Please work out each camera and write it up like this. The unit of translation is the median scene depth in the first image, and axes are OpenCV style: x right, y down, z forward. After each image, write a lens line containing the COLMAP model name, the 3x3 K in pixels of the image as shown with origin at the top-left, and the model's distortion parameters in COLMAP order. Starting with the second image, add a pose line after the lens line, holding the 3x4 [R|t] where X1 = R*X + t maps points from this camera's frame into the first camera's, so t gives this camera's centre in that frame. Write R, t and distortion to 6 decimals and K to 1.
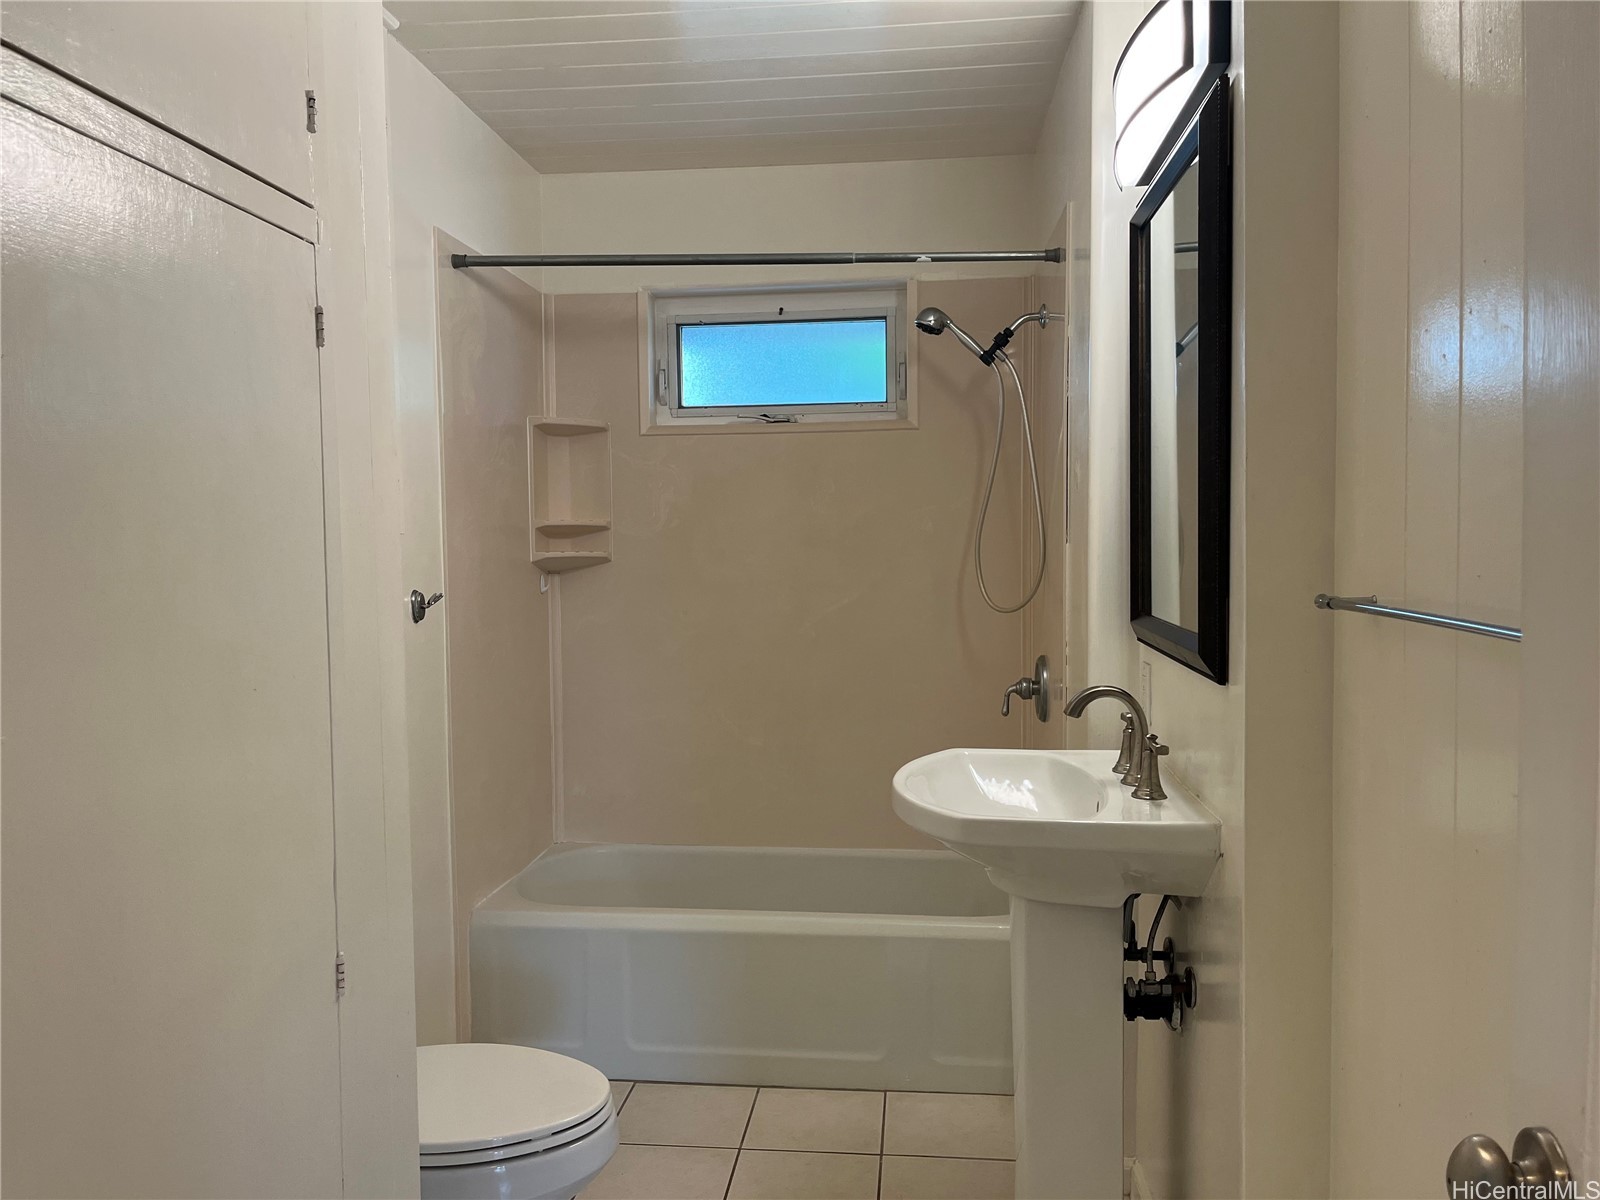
lens RADIAL K [[1213.8, 0, 798.0], [0, 1213.8, 603.0], [0, 0, 1]] dist [0.058184, -0.075884]
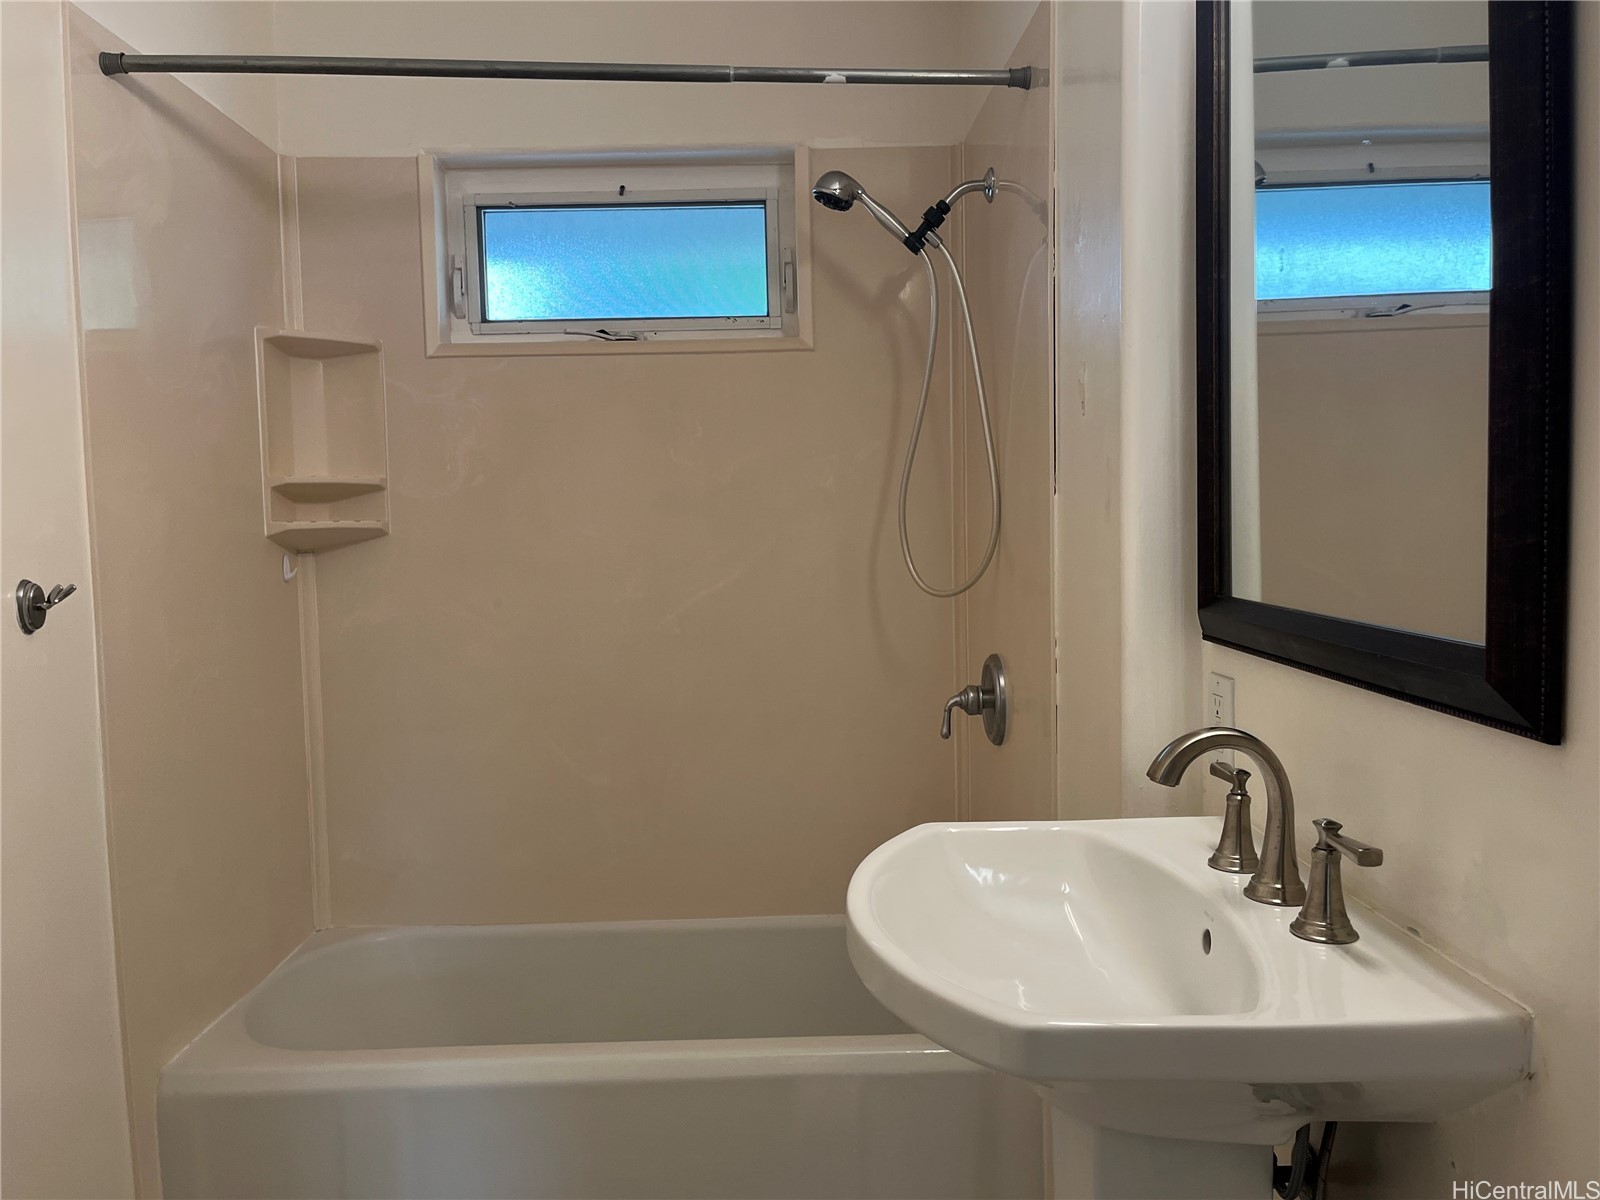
lens RADIAL K [[1213.8, 0, 798.0], [0, 1213.8, 603.0], [0, 0, 1]] dist [0.058184, -0.075884]
pose [[0.991754, -0.019848, 0.126612, -0.007288], [0.017904, 0.999704, 0.016479, -0.001694], [-0.126902, -0.014076, 0.991815, 0.265864]]
